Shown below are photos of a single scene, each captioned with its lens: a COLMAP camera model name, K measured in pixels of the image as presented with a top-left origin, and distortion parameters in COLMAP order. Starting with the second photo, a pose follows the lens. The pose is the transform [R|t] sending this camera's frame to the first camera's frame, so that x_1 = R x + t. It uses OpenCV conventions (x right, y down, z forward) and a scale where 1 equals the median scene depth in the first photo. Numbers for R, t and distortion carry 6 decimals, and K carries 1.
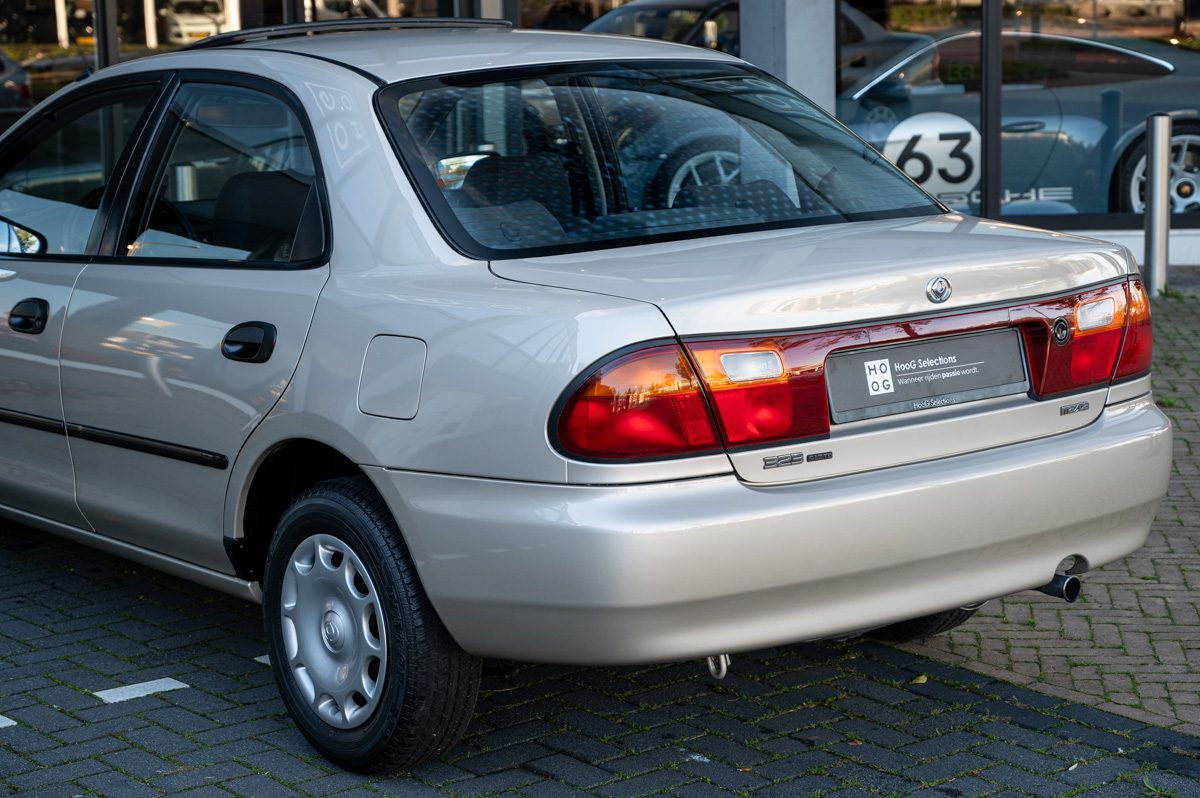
lens RADIAL K [[2623.2, 0, 599.2], [0, 2623.2, 391.6], [0, 0, 1]] dist [0.042598, 0.000000]
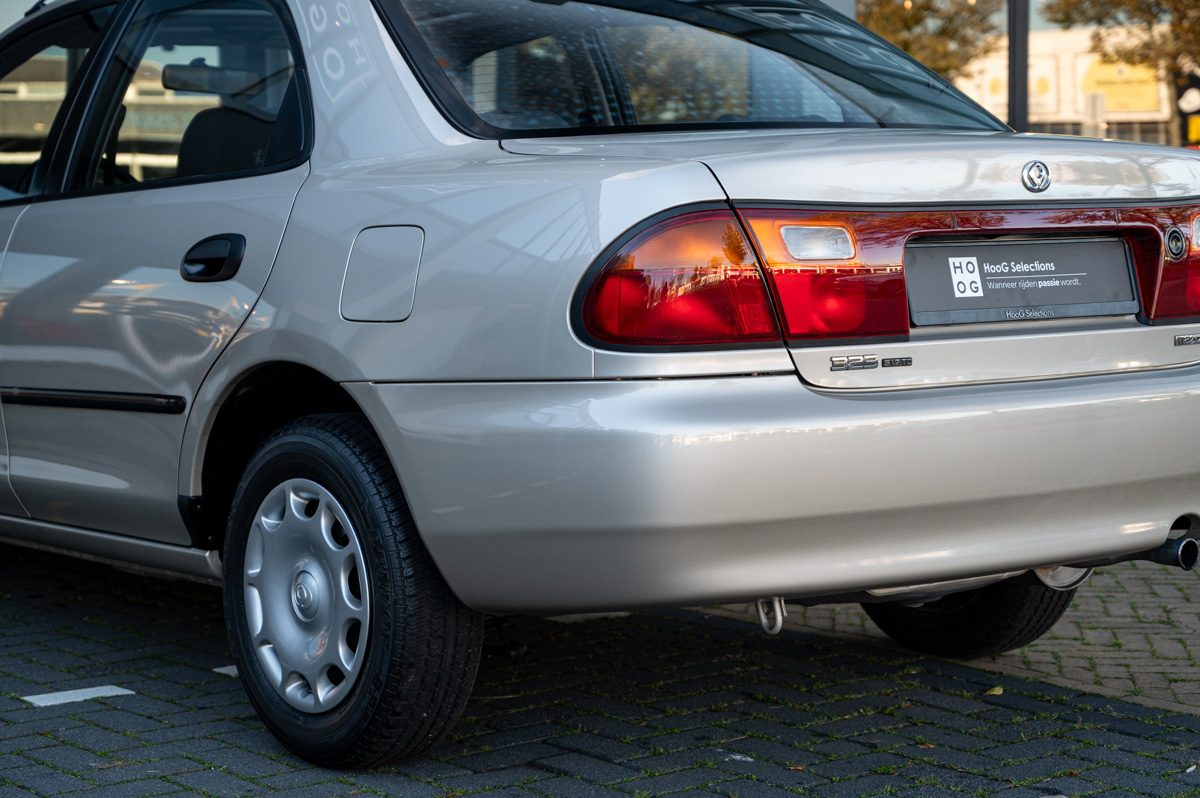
lens RADIAL K [[2623.2, 0, 599.7], [0, 2623.2, 405.9], [0, 0, 1]] dist [0.042598, 0.000000]
pose [[0.999915, 0.011525, 0.006158, -0.013578], [-0.010991, 0.996682, -0.080653, 0.098140], [-0.007068, 0.080579, 0.996723, 0.162691]]
